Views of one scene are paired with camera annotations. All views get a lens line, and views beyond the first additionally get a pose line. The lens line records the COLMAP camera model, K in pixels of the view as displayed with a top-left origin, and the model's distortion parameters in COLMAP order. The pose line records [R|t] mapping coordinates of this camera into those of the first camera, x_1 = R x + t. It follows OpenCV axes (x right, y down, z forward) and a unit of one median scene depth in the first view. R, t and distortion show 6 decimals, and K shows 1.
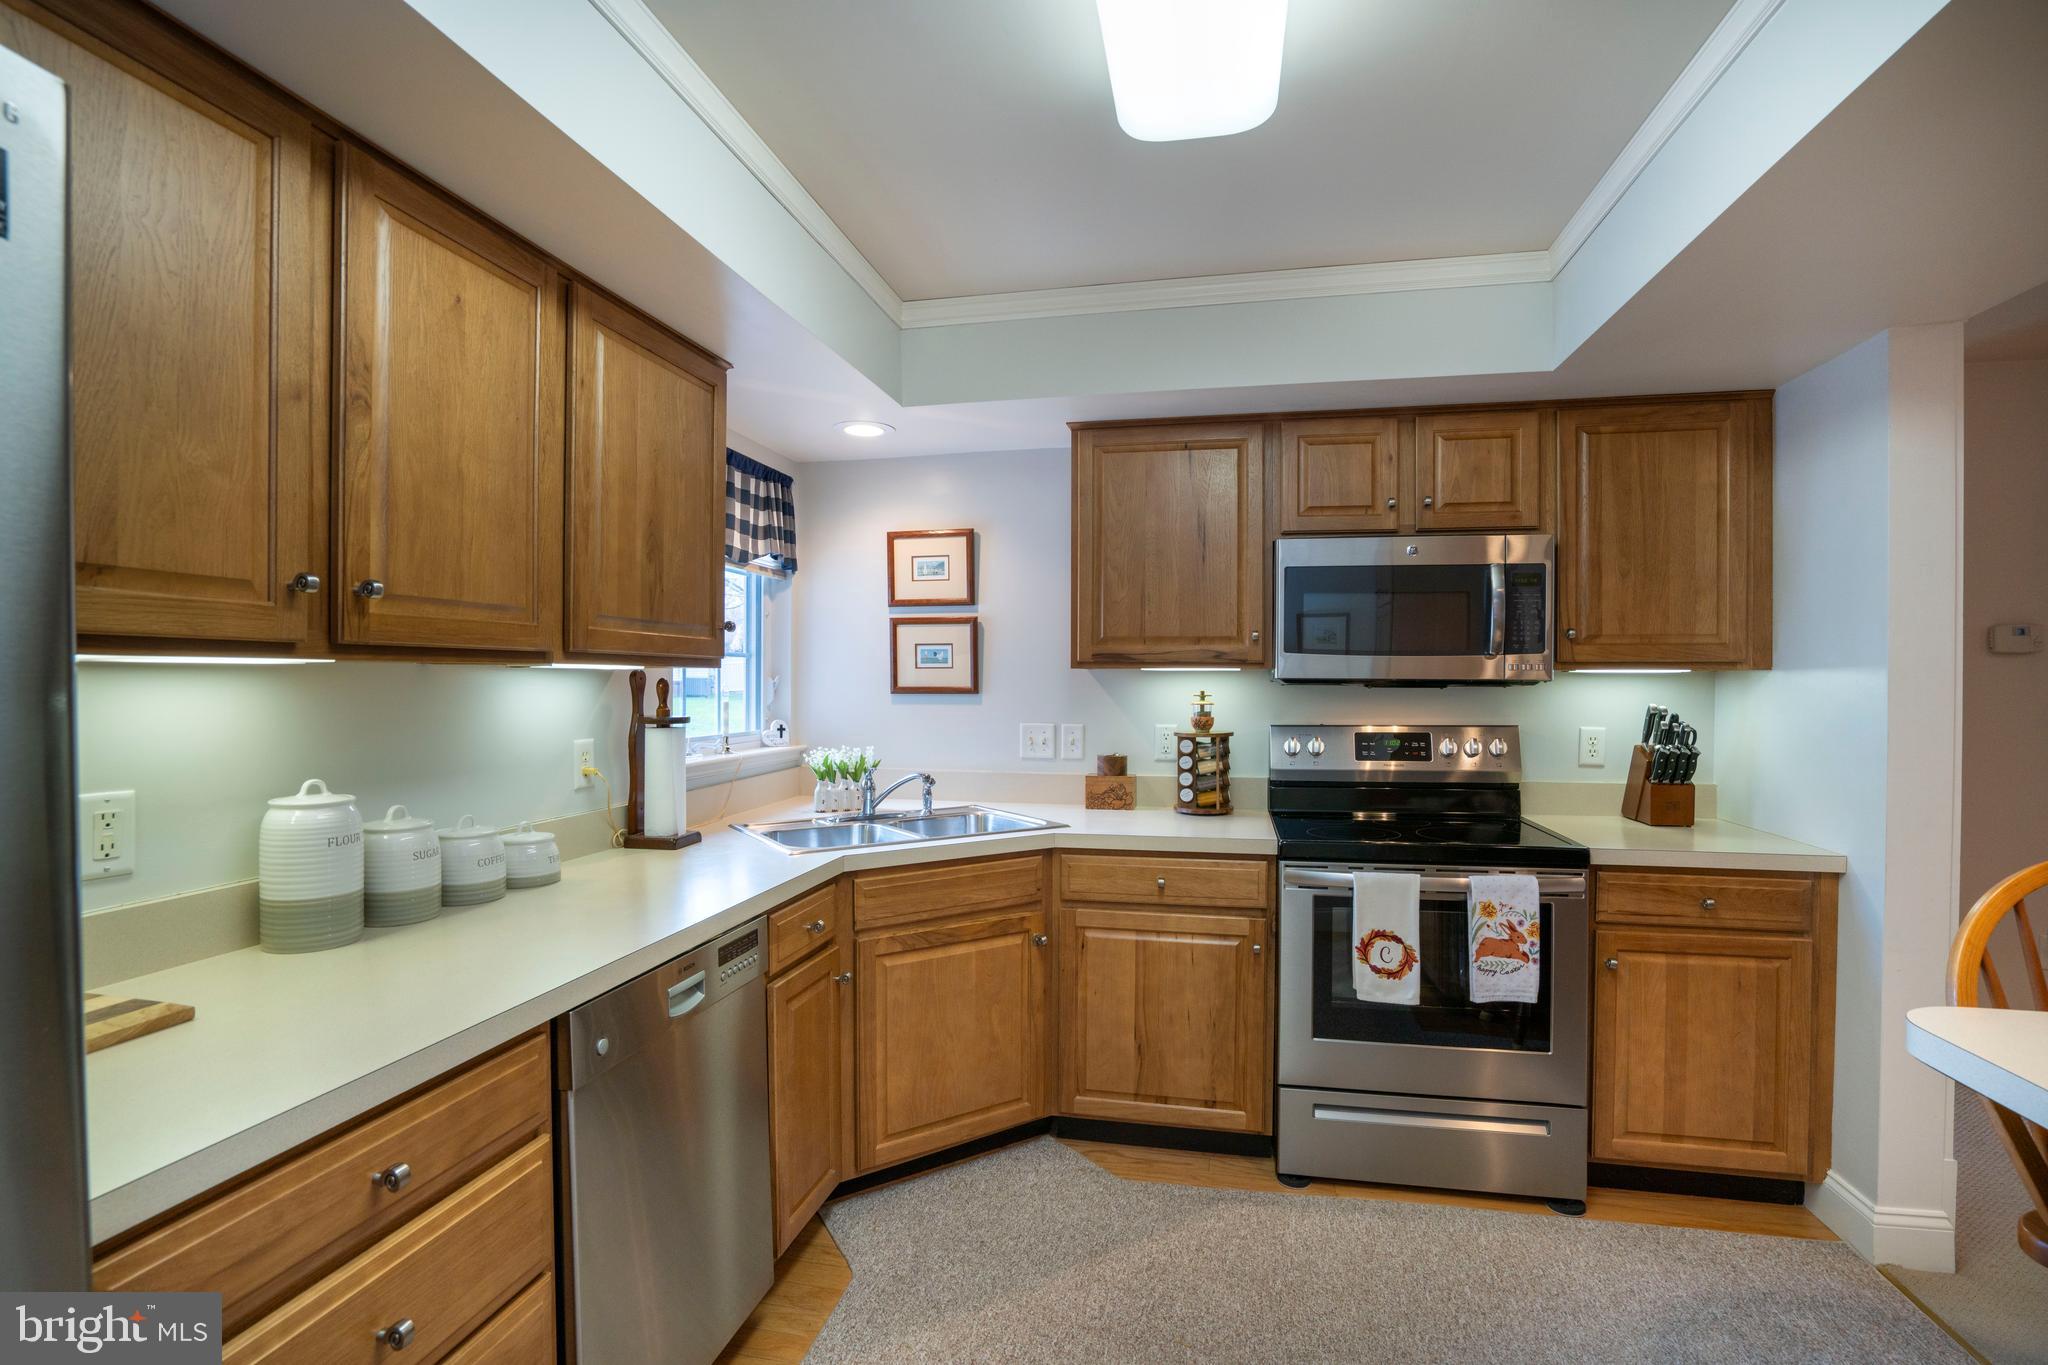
lens RADIAL K [[947.7, 0, 1023.3], [0, 947.7, 687.7], [0, 0, 1]] dist [-0.058800, 0.022211]
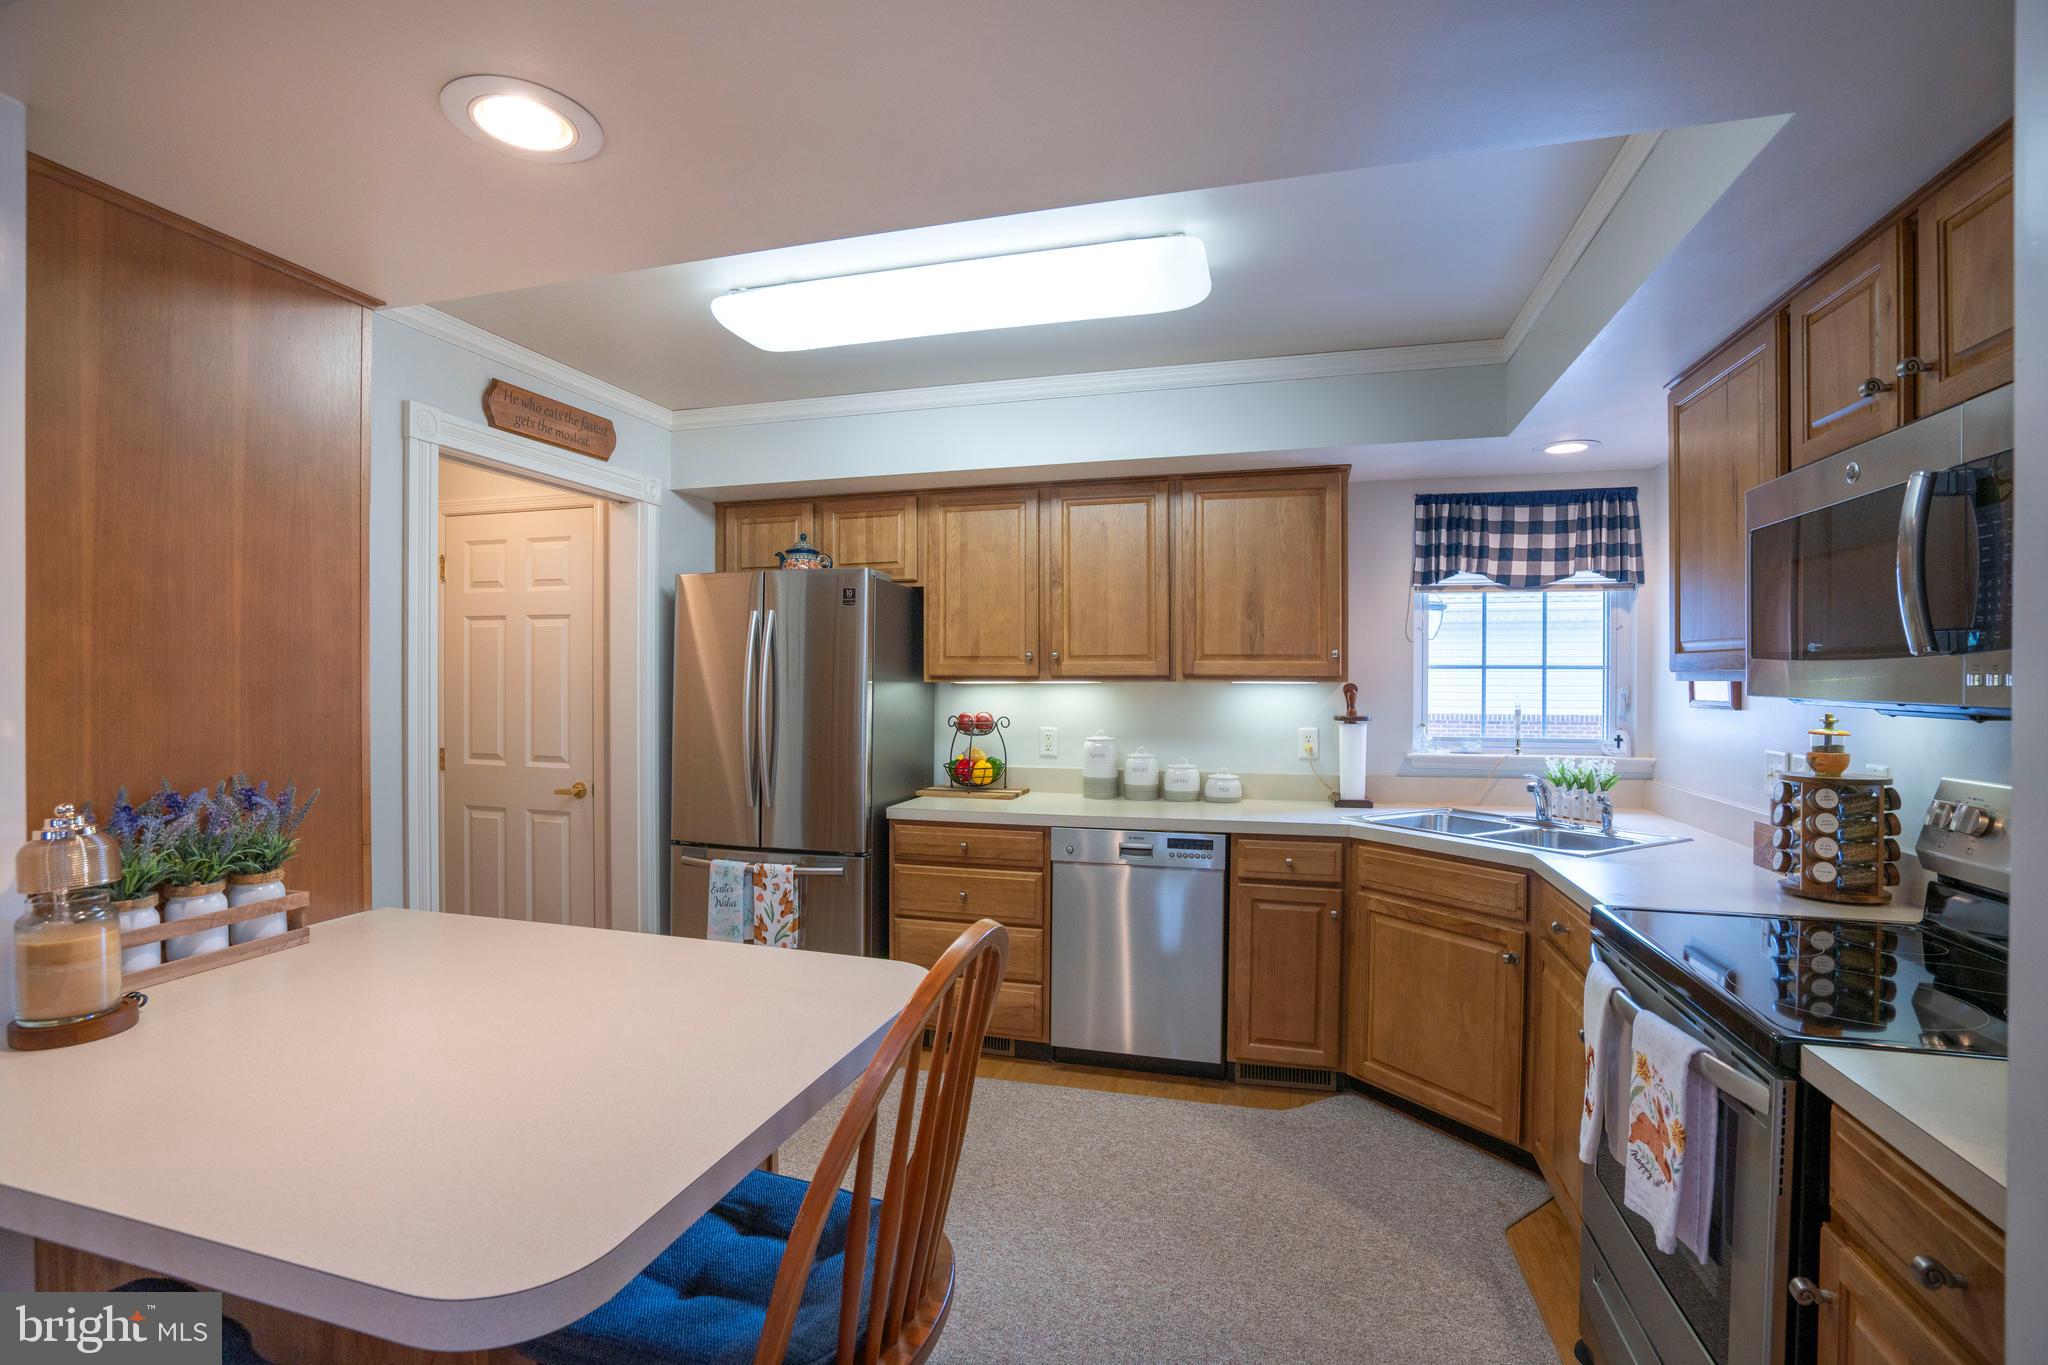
lens RADIAL K [[947.7, 0, 1023.0], [0, 947.7, 689.4], [0, 0, 1]] dist [-0.058800, 0.022211]
pose [[-0.060759, 0.008150, -0.998119, 1.032012], [-0.010200, 0.999909, 0.008786, -0.016381], [0.998100, 0.010714, -0.060670, 0.559652]]
